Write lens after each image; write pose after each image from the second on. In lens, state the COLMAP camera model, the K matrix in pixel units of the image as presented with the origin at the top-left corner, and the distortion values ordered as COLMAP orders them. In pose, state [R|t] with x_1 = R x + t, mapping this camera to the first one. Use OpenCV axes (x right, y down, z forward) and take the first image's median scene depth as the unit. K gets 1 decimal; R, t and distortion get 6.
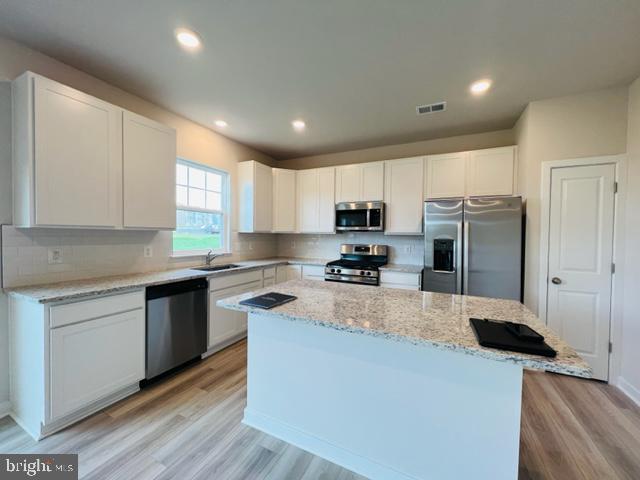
lens RADIAL K [[253.9, 0, 320.4], [0, 253.9, 238.4], [0, 0, 1]] dist [-0.002294, -0.000385]
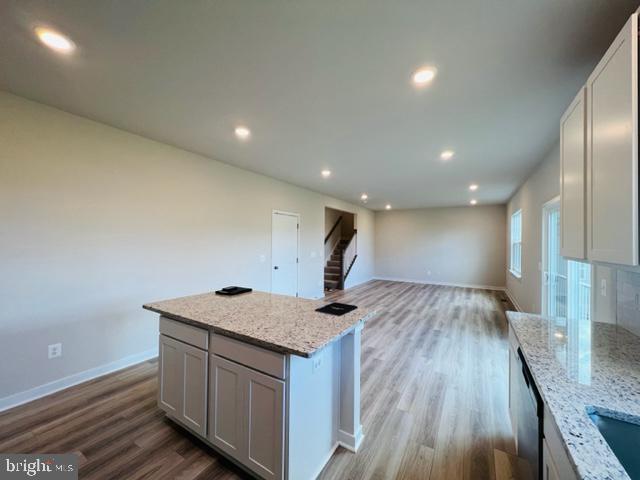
lens RADIAL K [[253.9, 0, 320.3], [0, 253.9, 239.0], [0, 0, 1]] dist [-0.002294, -0.000385]
pose [[-0.995705, -0.024899, 0.089170, -0.135396], [-0.024580, 0.999687, 0.004665, -0.069106], [-0.089259, 0.002453, -0.996005, 1.390542]]
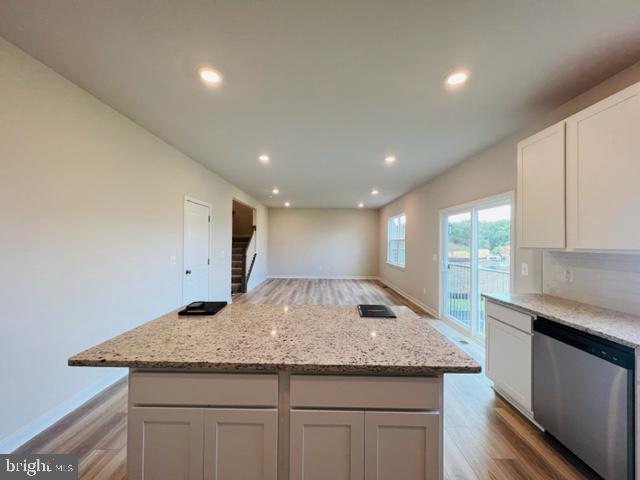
lens RADIAL K [[253.9, 0, 320.6], [0, 253.9, 242.1], [0, 0, 1]] dist [-0.002294, -0.000385]
pose [[-0.900233, -0.023113, -0.434795, 0.313348], [-0.029120, 0.999550, 0.007158, -0.039975], [0.434434, 0.019105, -0.900501, 1.163620]]
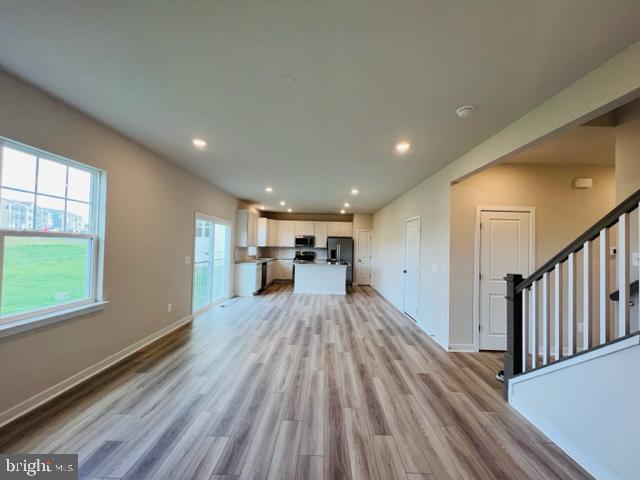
lens RADIAL K [[253.9, 0, 321.6], [0, 253.9, 239.5], [0, 0, 1]] dist [-0.002294, -0.000385]
pose [[0.902515, 0.021297, 0.430132, -1.163450], [-0.009180, 0.999501, -0.030225, -0.031307], [-0.430561, 0.023330, 0.902260, -2.065272]]
